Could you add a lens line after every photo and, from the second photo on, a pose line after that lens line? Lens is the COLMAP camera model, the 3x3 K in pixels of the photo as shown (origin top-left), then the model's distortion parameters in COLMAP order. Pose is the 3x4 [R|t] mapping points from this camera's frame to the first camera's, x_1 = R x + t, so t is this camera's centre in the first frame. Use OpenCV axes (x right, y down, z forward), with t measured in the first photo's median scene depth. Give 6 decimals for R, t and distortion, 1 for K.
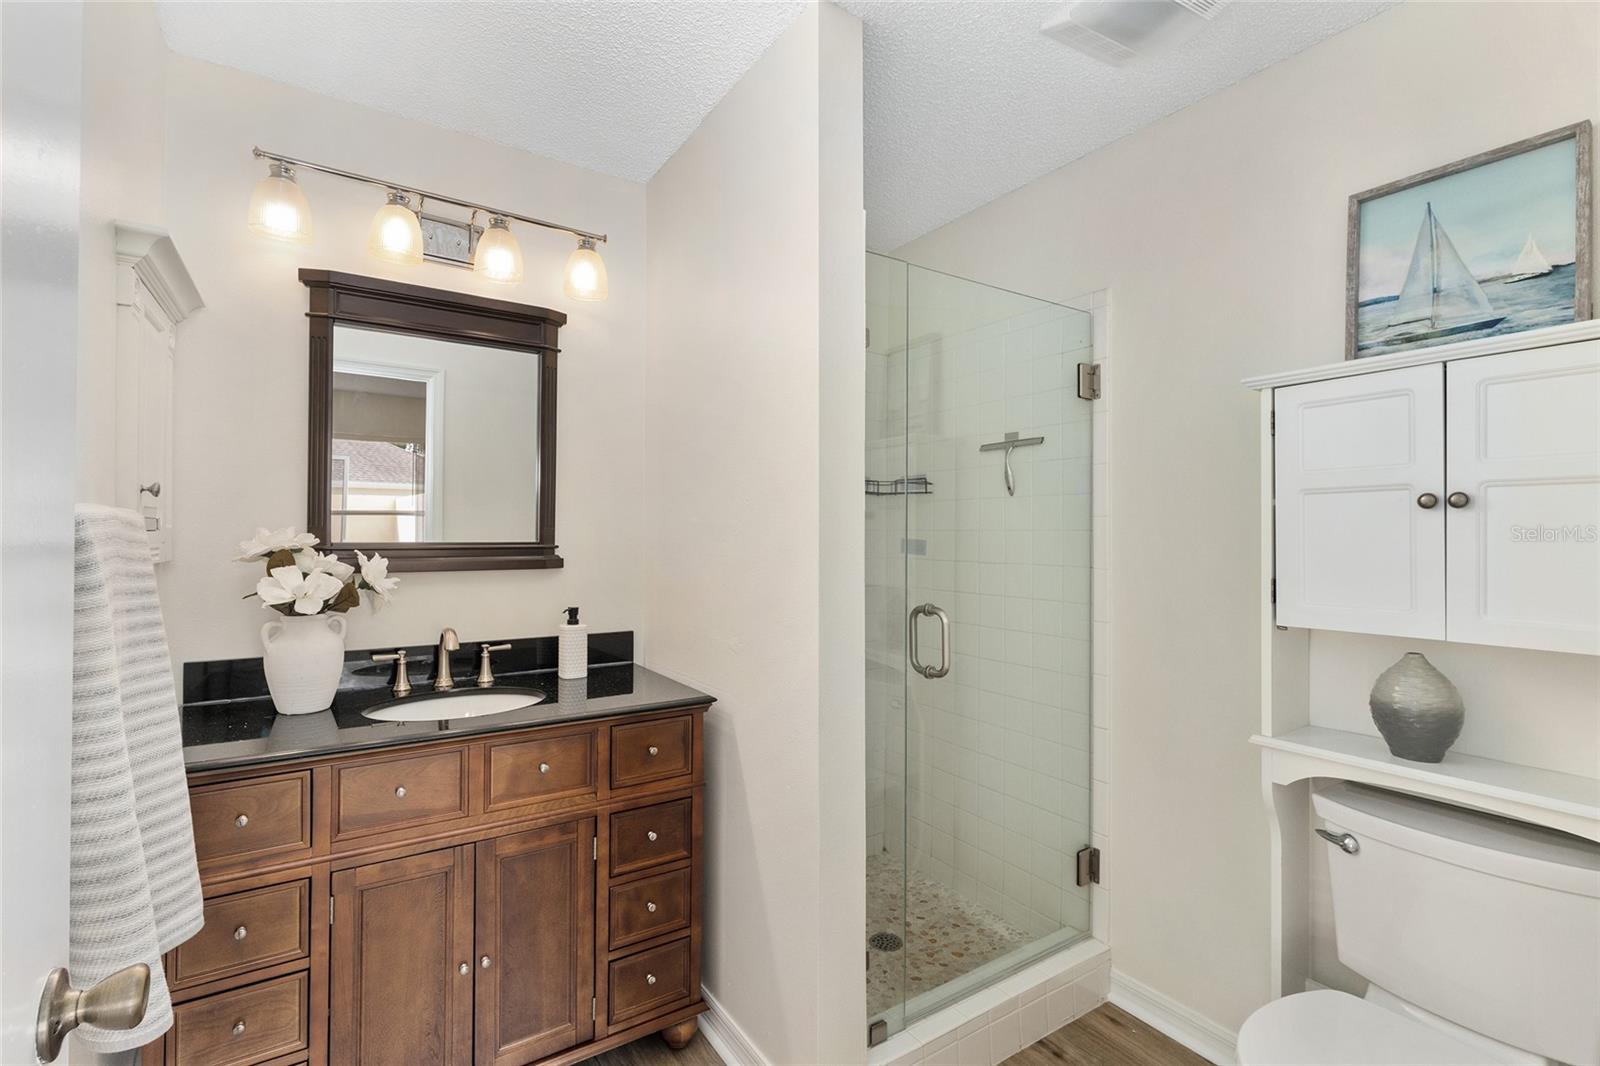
lens RADIAL K [[686.9, 0, 771.9], [0, 686.9, 534.8], [0, 0, 1]] dist [0.001882, -0.000103]
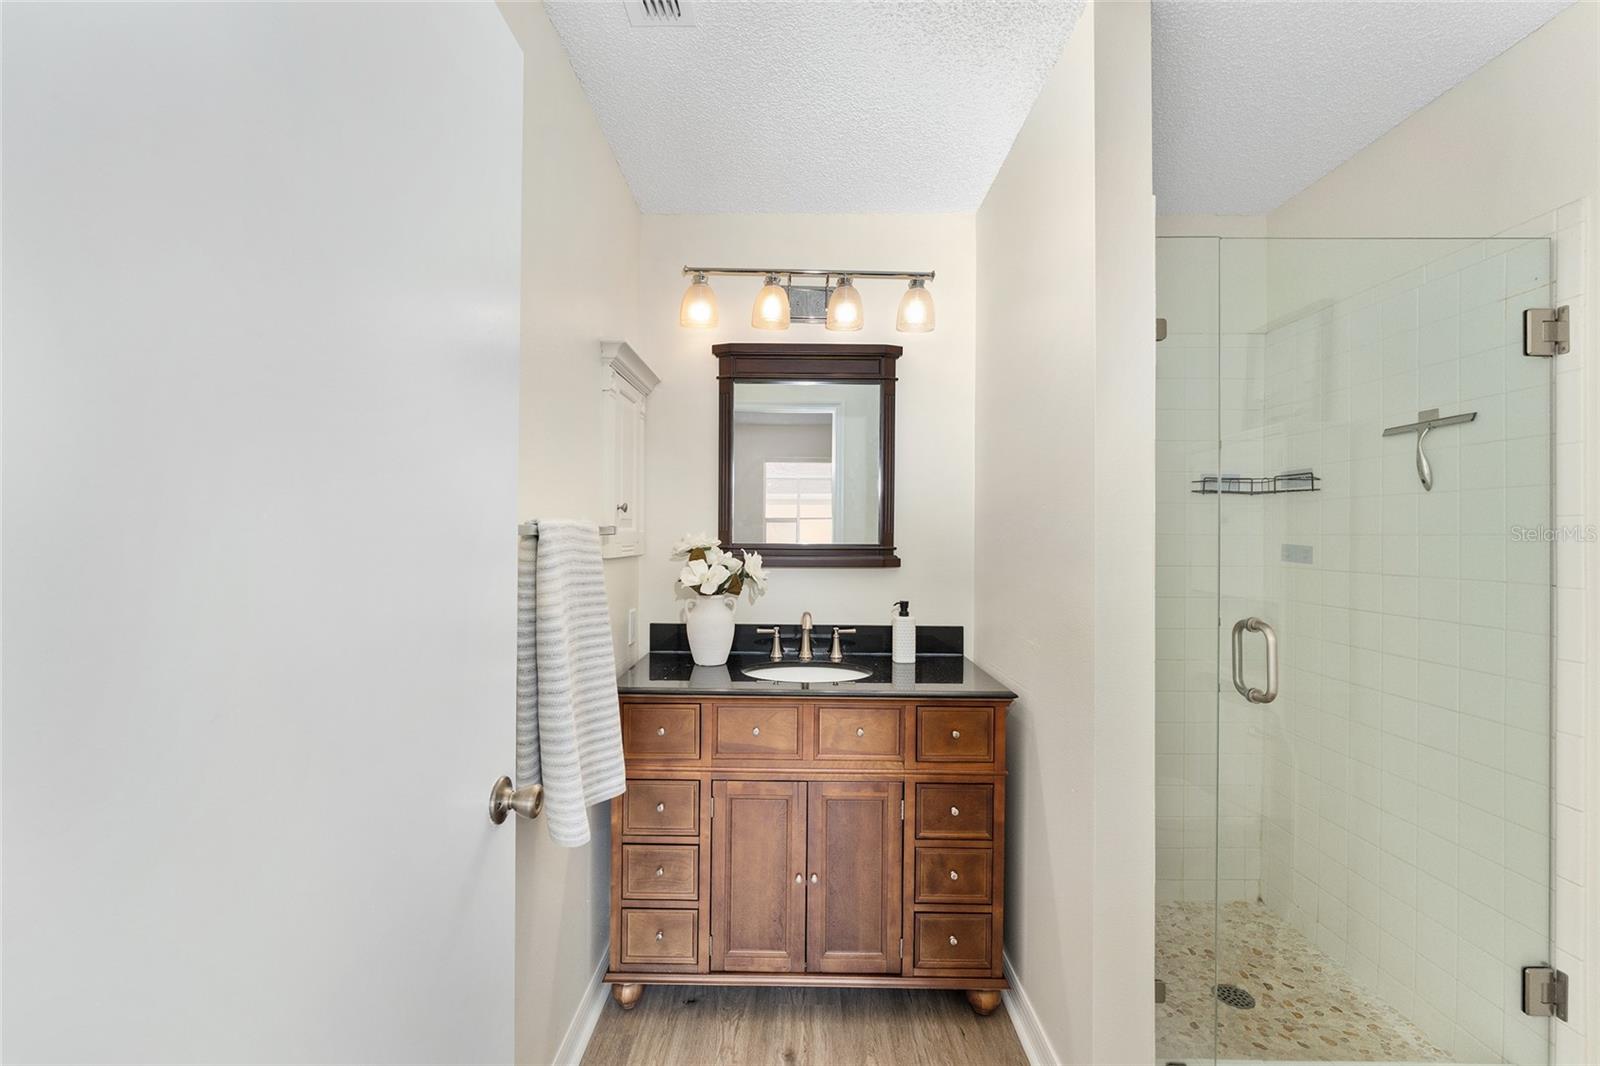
lens RADIAL K [[638.3, 0, 794.3], [0, 638.3, 539.6], [0, 0, 1]] dist [-0.001994, 0.001931]
pose [[0.848389, 0.004696, -0.529353, 0.141374], [-0.004126, 0.999989, 0.002258, 0.000678], [0.529357, 0.000269, 0.848399, -0.005327]]
